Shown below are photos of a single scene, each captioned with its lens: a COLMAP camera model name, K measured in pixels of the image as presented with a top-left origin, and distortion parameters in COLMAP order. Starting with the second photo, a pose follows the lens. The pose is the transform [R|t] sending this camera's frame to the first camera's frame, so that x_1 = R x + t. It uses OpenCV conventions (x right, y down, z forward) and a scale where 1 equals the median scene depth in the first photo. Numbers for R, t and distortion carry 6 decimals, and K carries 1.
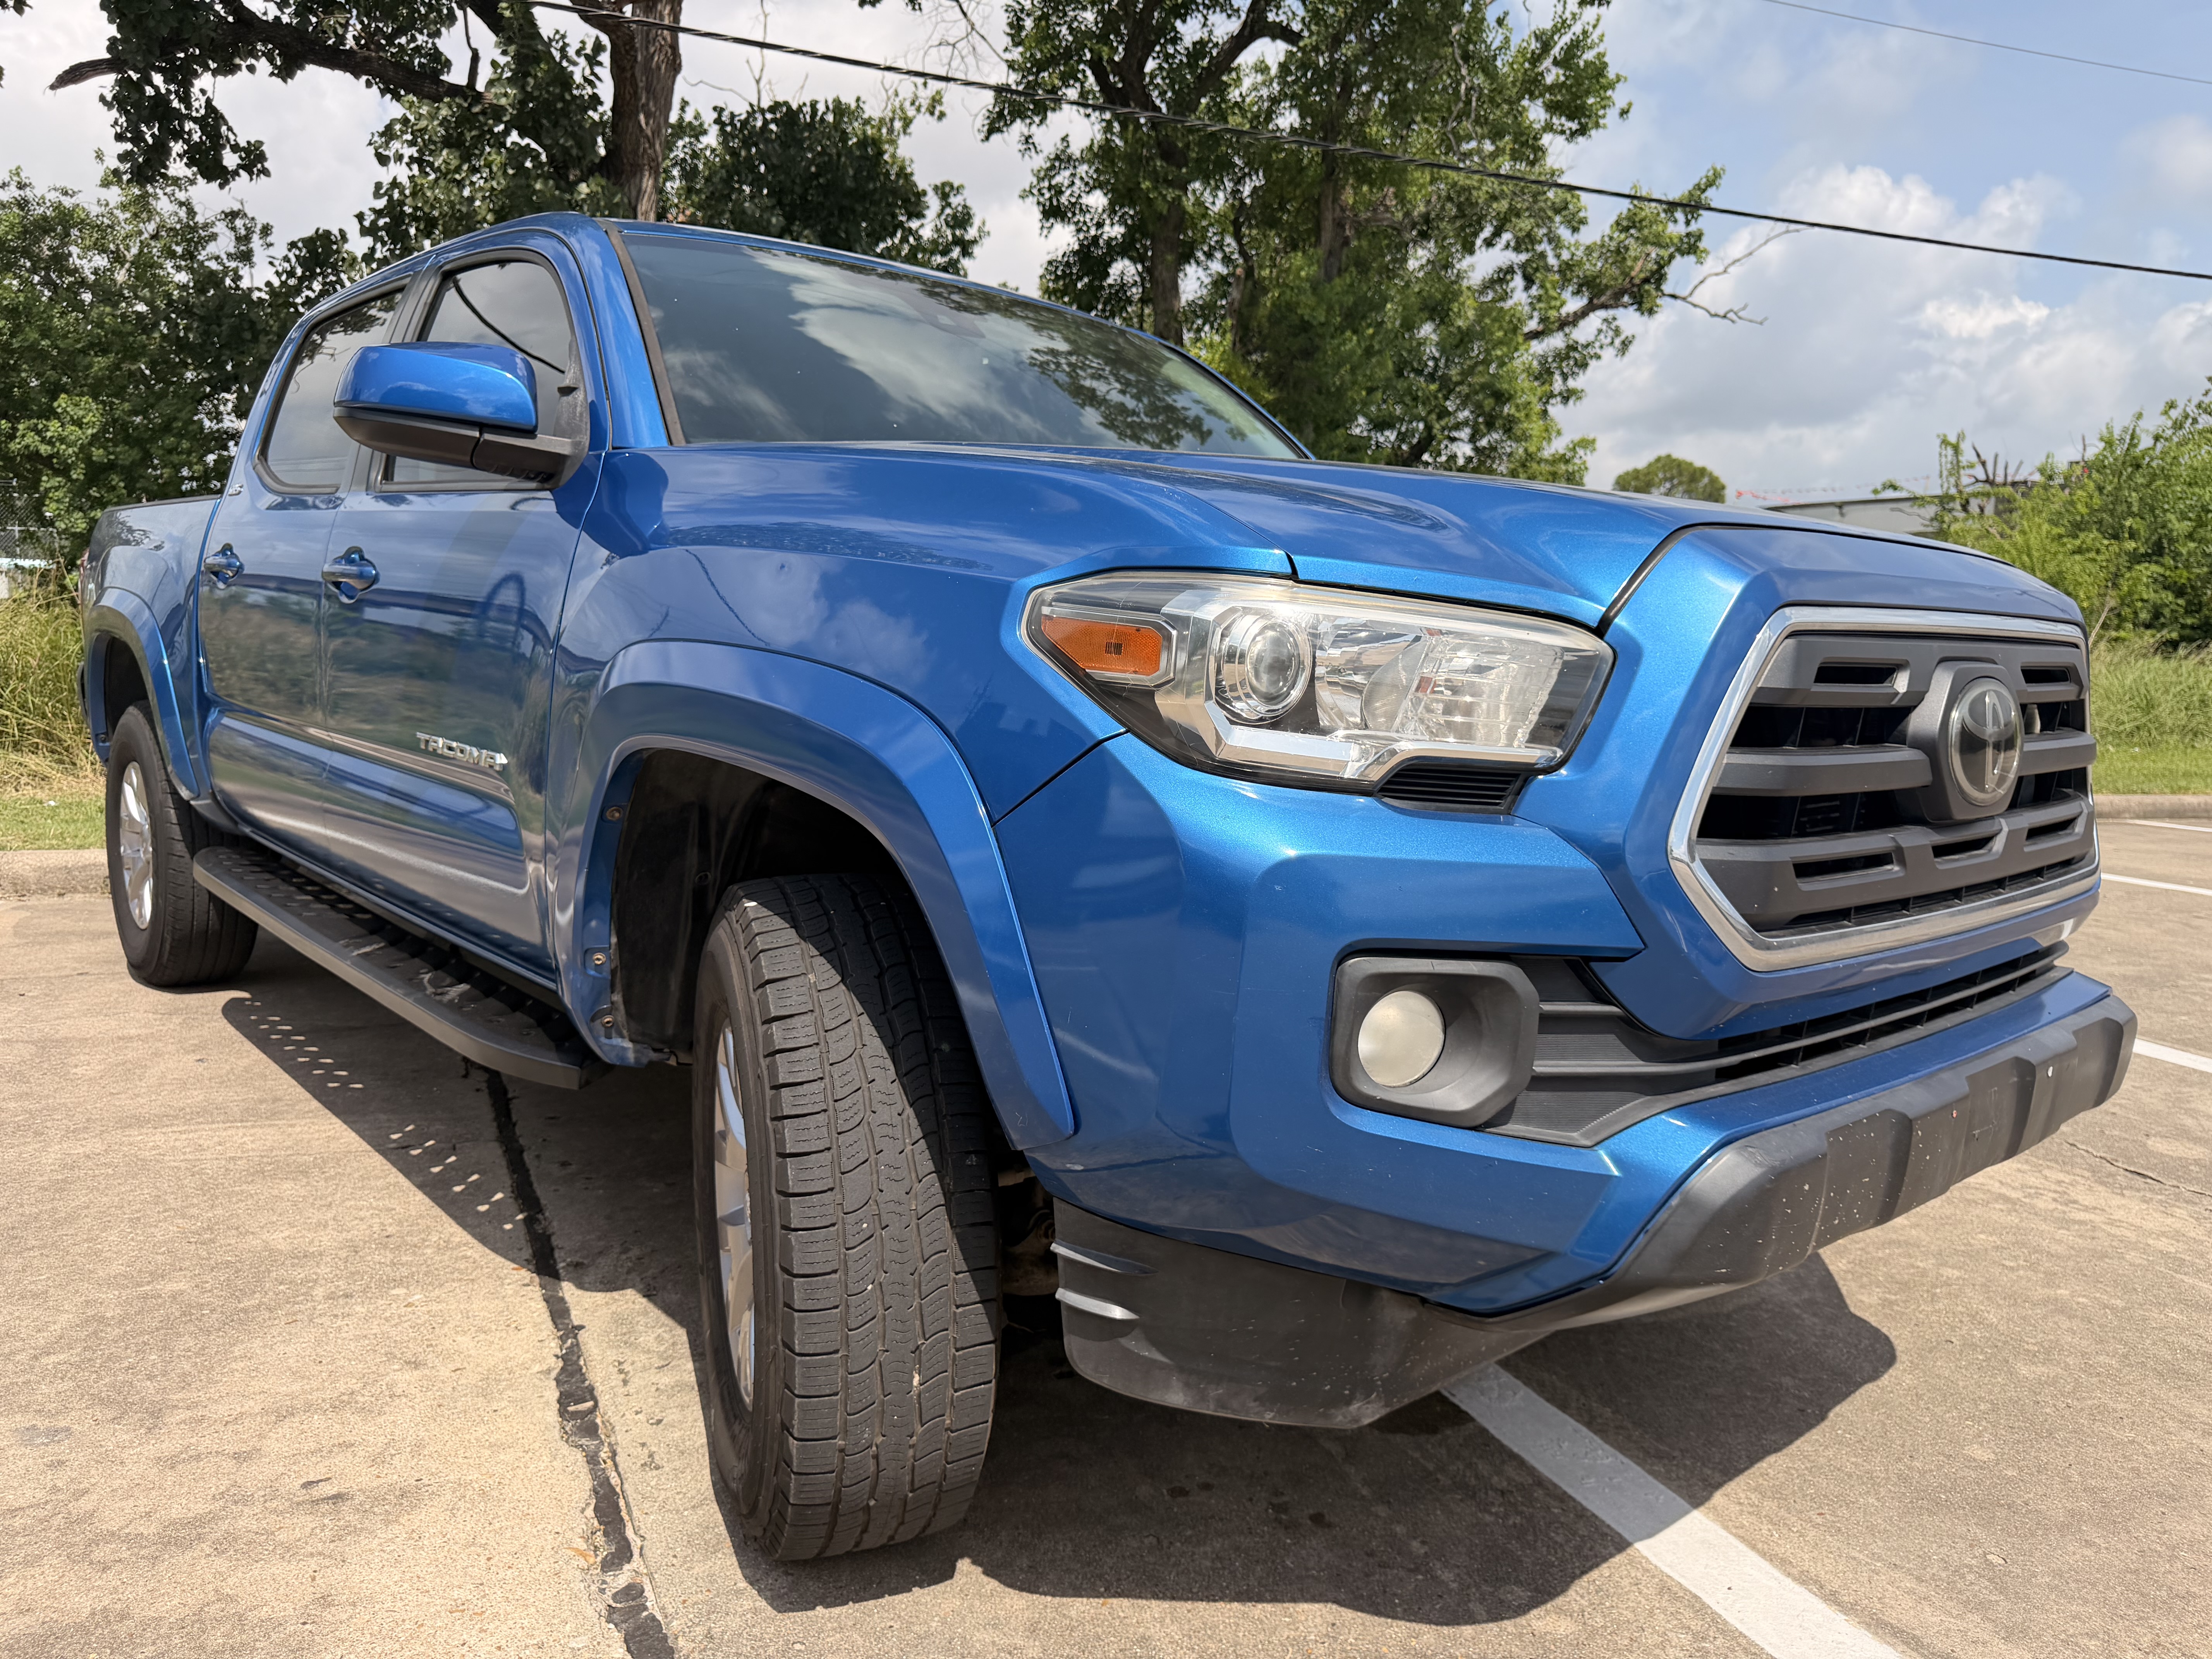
lens RADIAL K [[1583.0, 0, 1106.0], [0, 1583.0, 829.5], [0, 0, 1]] dist [-0.004834, -0.005766]
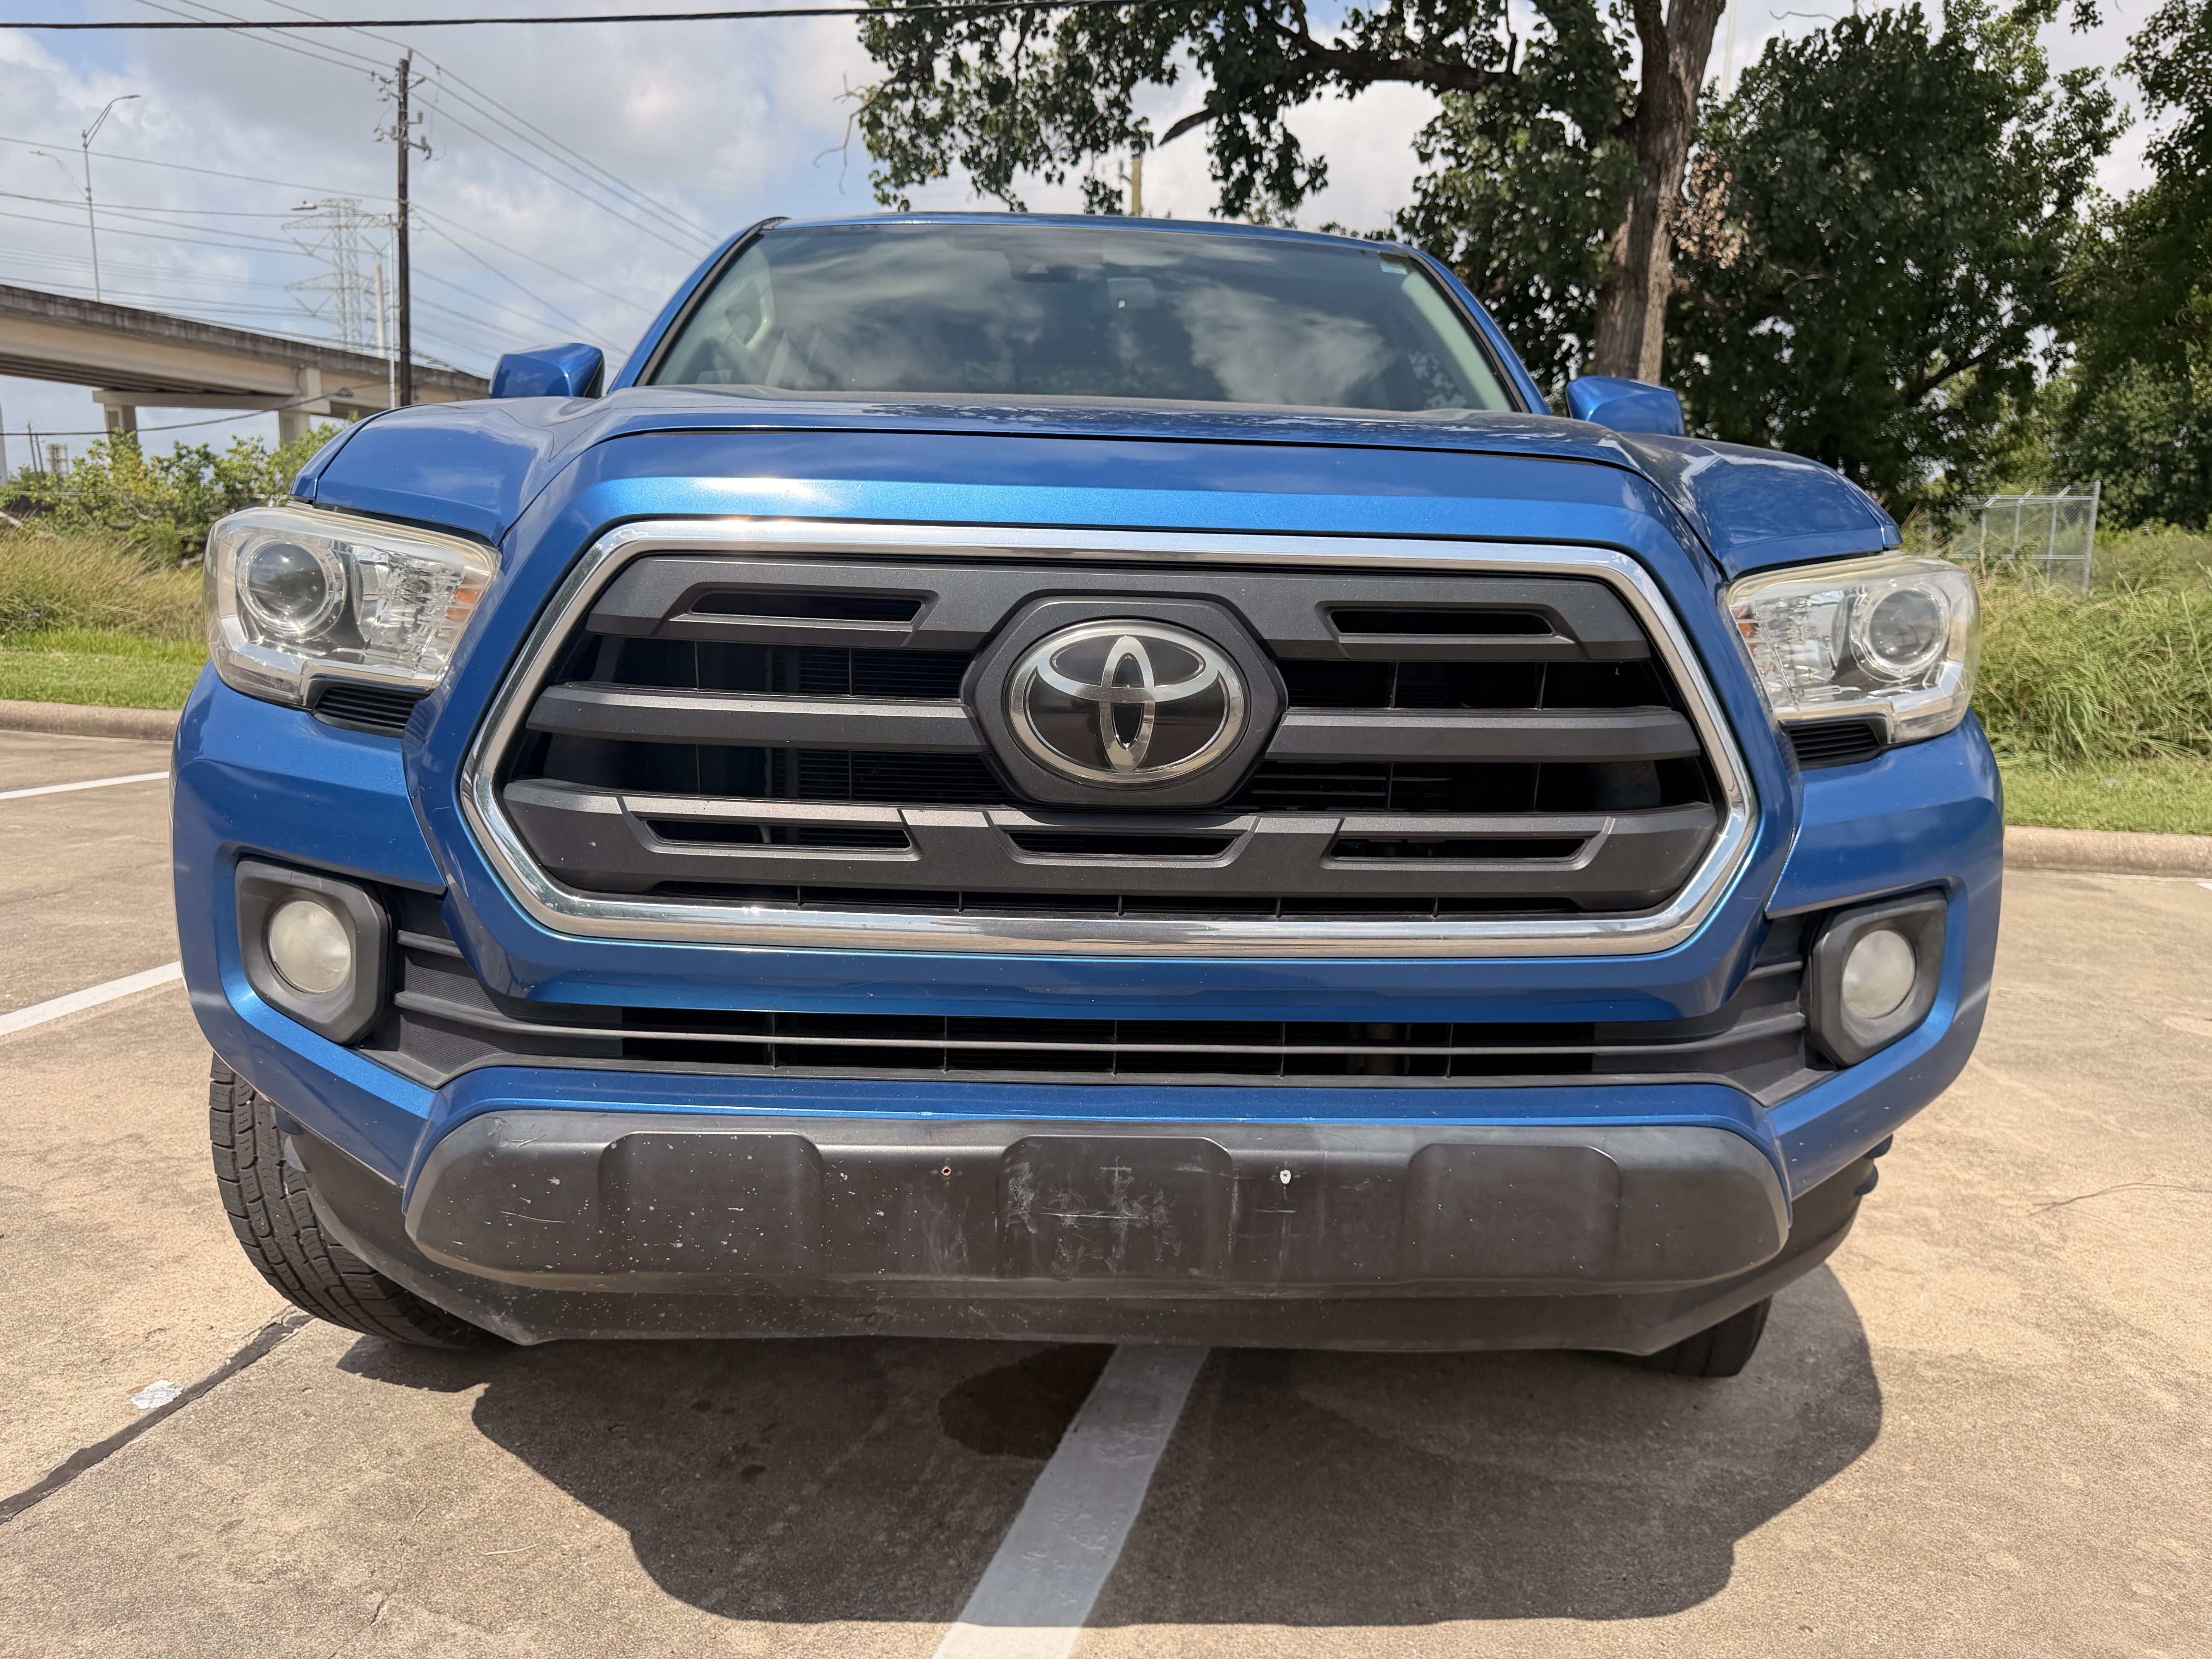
lens RADIAL K [[1583.0, 0, 1106.0], [0, 1583.0, 829.5], [0, 0, 1]] dist [-0.004834, -0.005766]
pose [[0.772461, 0.093112, -0.628199, 0.982355], [-0.081958, 0.995537, 0.046780, -0.027901], [0.629752, 0.015350, 0.776645, 0.409024]]
